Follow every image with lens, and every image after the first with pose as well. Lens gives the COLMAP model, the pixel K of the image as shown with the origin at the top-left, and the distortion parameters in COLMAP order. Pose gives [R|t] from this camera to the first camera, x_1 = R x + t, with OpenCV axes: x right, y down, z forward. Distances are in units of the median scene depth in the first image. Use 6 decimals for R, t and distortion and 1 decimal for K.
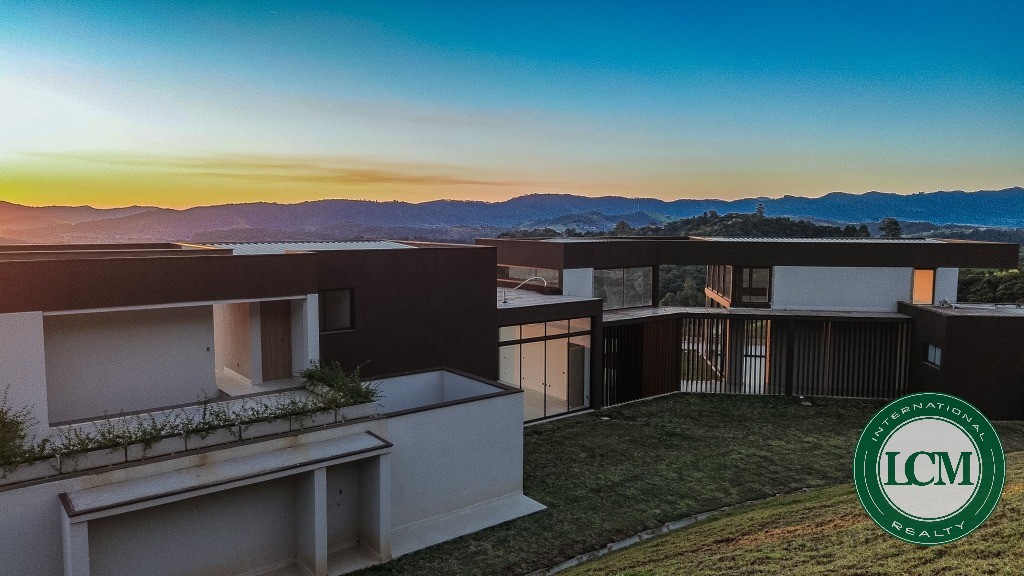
lens RADIAL K [[757.0, 0, 526.2], [0, 757.0, 303.2], [0, 0, 1]] dist [0.055364, -0.052227]
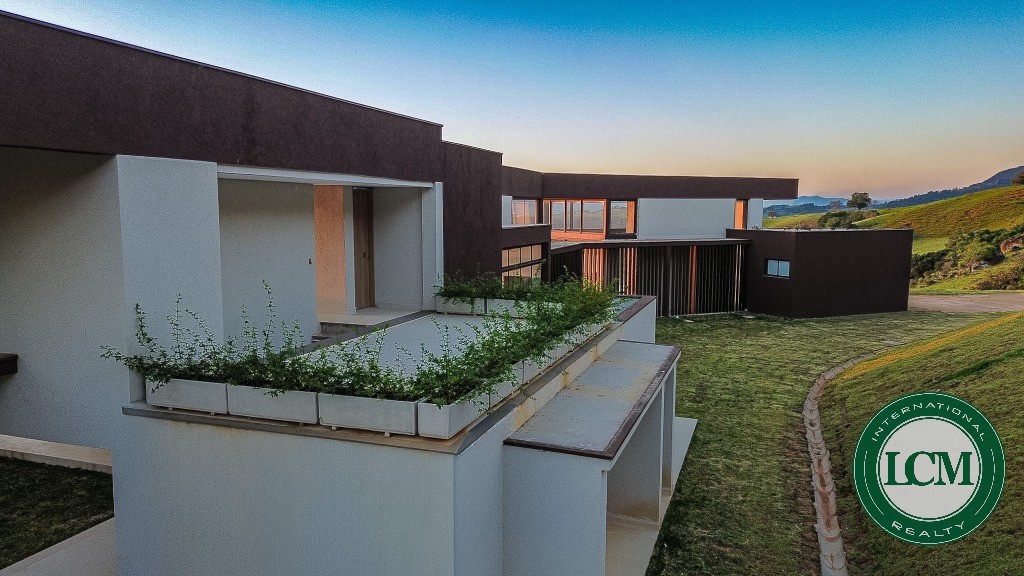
lens RADIAL K [[757.0, 0, 526.2], [0, 757.0, 303.2], [0, 0, 1]] dist [0.055364, -0.052227]
pose [[0.827177, -0.075355, 0.556866, -0.442399], [0.074305, 0.996934, 0.024531, 0.065259], [-0.557007, 0.021087, 0.830240, 0.253766]]
